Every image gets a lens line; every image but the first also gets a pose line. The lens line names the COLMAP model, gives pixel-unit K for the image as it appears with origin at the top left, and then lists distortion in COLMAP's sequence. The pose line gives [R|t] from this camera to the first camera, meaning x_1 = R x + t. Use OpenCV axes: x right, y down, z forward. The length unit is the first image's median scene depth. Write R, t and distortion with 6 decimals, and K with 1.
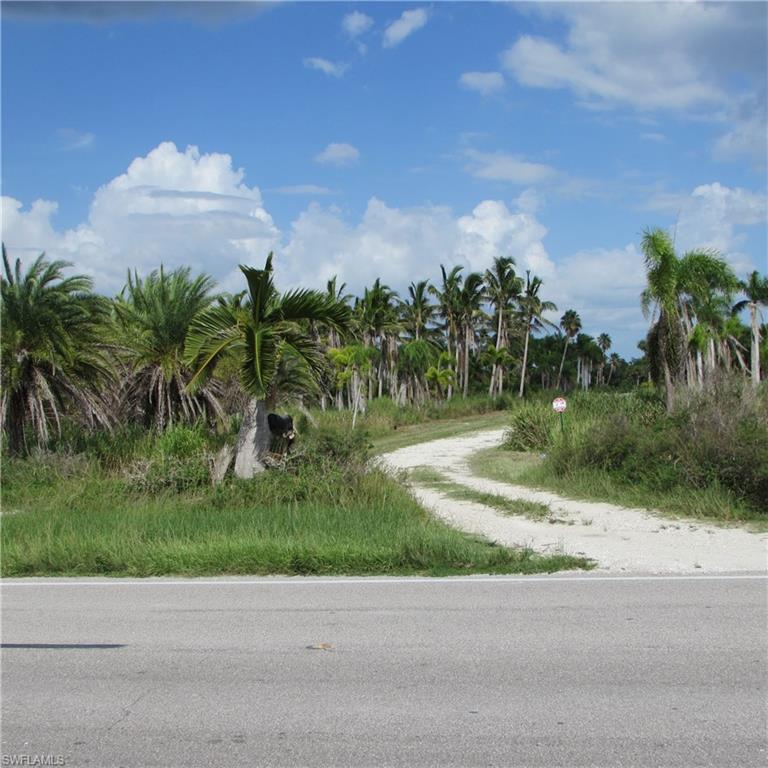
lens RADIAL K [[1141.8, 0, 384.0], [0, 1141.8, 384.0], [0, 0, 1]] dist [-0.127447, -0.005182]
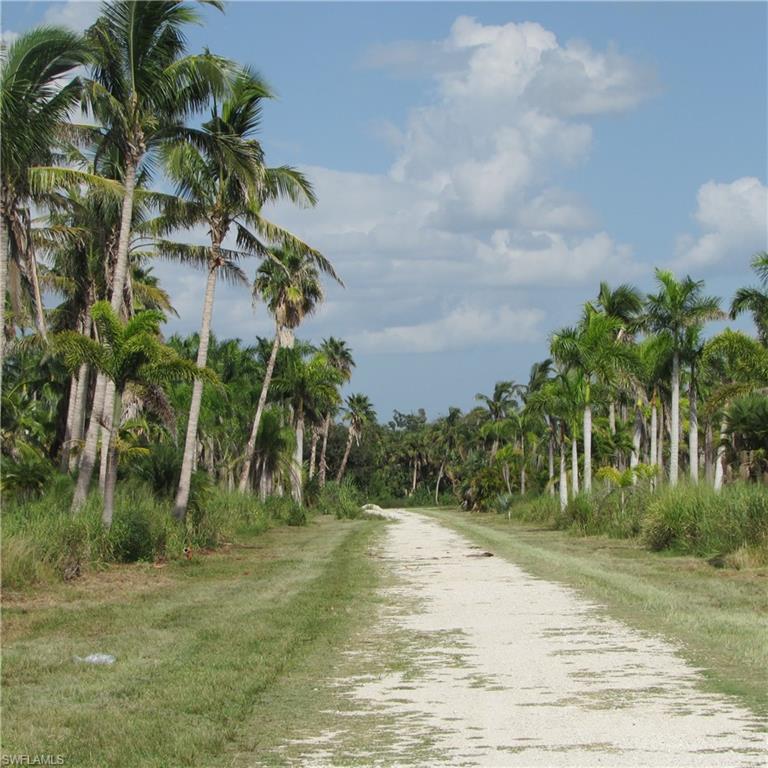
lens RADIAL K [[2898.3, 0, 384.0], [0, 2898.3, 384.0], [0, 0, 1]] dist [-0.245050, -0.206381]
pose [[0.973035, 0.026343, 0.229147, 0.015548], [-0.018473, 0.999166, -0.036421, 0.009638], [-0.229915, 0.031206, 0.972710, 0.613444]]
